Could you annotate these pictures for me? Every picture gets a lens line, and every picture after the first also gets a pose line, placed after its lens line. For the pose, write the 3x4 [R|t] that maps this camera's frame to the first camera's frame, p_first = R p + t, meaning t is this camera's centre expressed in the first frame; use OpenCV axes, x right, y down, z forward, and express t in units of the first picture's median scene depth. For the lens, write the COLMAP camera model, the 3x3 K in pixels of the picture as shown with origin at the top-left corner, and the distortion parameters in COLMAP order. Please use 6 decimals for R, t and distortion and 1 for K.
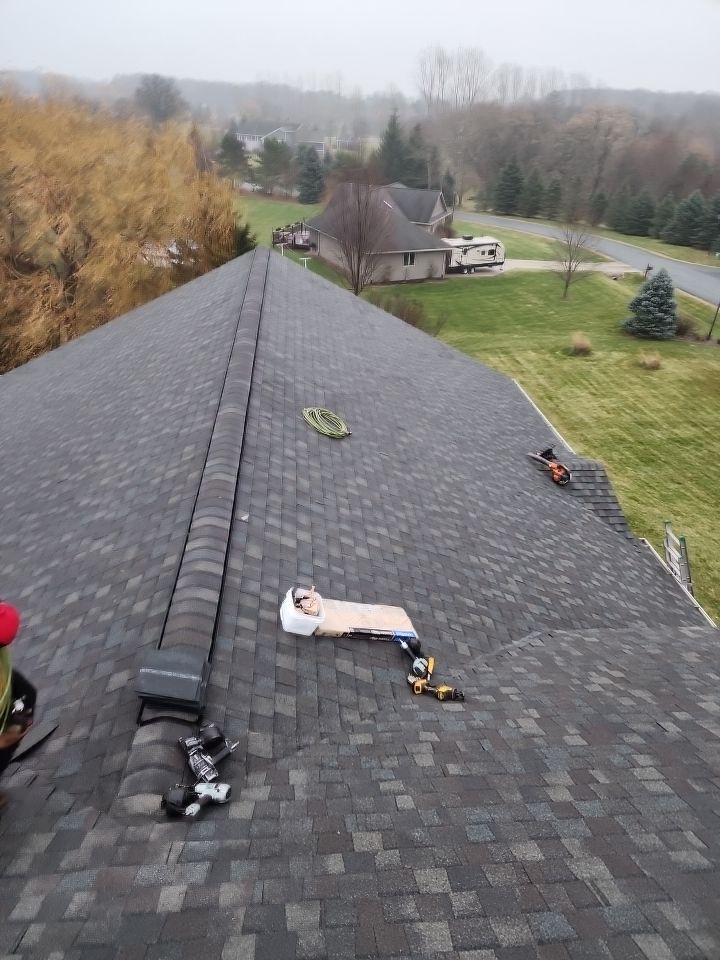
lens RADIAL K [[644.7, 0, 356.3], [0, 644.7, 503.8], [0, 0, 1]] dist [0.062286, -0.044057]
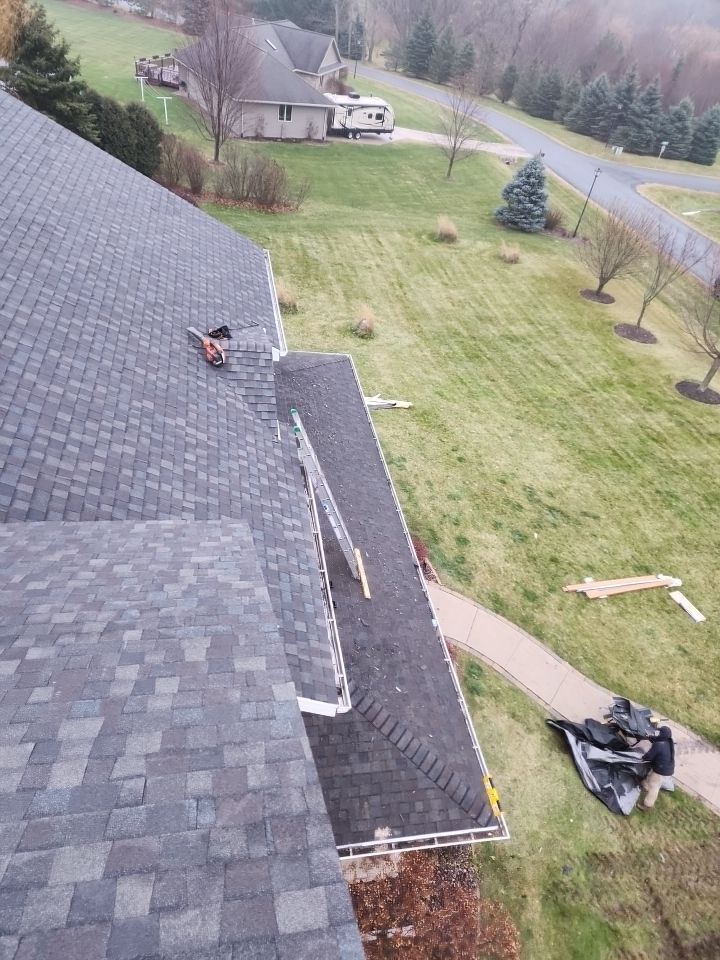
lens RADIAL K [[644.7, 0, 369.0], [0, 644.7, 501.1], [0, 0, 1]] dist [0.062286, -0.044057]
pose [[0.988507, 0.025541, 0.149000, 0.074671], [-0.049820, 0.985603, 0.161572, 0.000015], [-0.142728, -0.167138, 0.975548, 0.009335]]
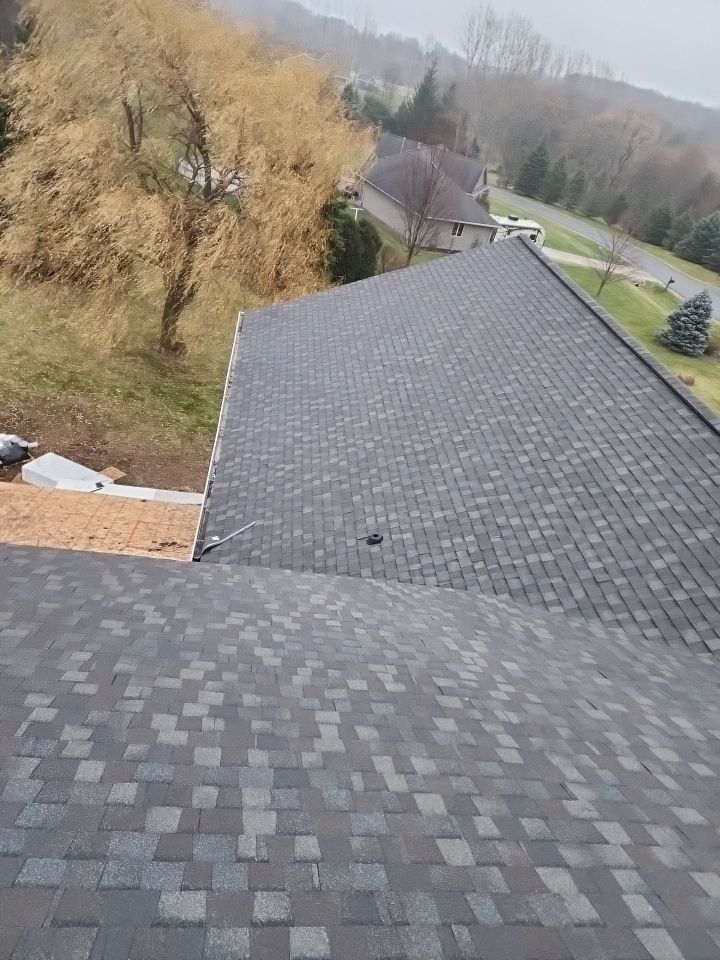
lens RADIAL K [[644.7, 0, 356.0], [0, 644.7, 503.4], [0, 0, 1]] dist [0.062286, -0.044057]
pose [[0.983357, 0.148974, 0.103995, -0.115904], [-0.155903, 0.985826, 0.061982, 0.003455], [-0.093287, -0.077164, 0.992645, -0.019523]]
